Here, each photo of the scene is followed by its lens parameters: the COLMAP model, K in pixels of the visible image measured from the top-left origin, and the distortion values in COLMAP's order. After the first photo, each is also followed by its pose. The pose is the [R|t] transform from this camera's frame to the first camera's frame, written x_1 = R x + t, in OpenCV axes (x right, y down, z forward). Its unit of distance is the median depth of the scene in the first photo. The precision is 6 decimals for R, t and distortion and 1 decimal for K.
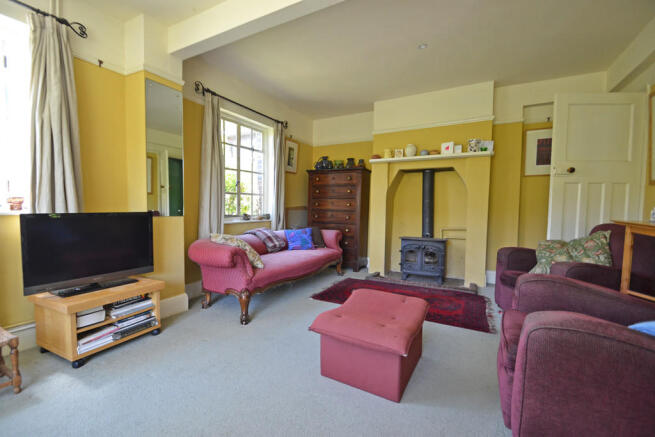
lens RADIAL K [[285.5, 0, 328.6], [0, 285.5, 213.1], [0, 0, 1]] dist [0.000081, -0.000047]
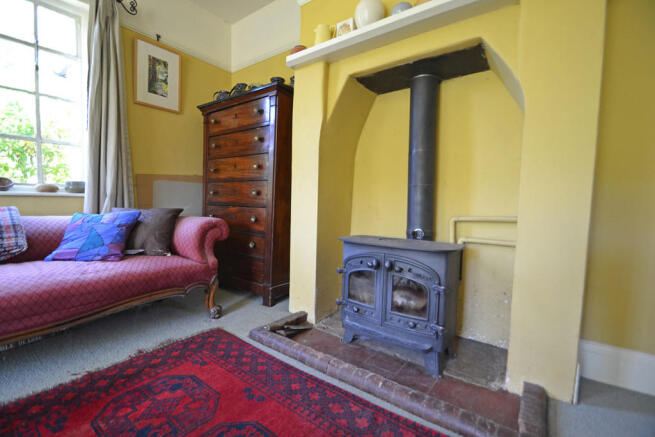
lens RADIAL K [[290.9, 0, 327.5], [0, 290.9, 218.5], [0, 0, 1]] dist [-0.003017, -0.000352]
pose [[0.988506, 0.015750, -0.150361, 0.280024], [-0.010867, 0.999388, 0.033246, 0.043190], [0.150793, -0.031230, 0.988072, 0.563110]]
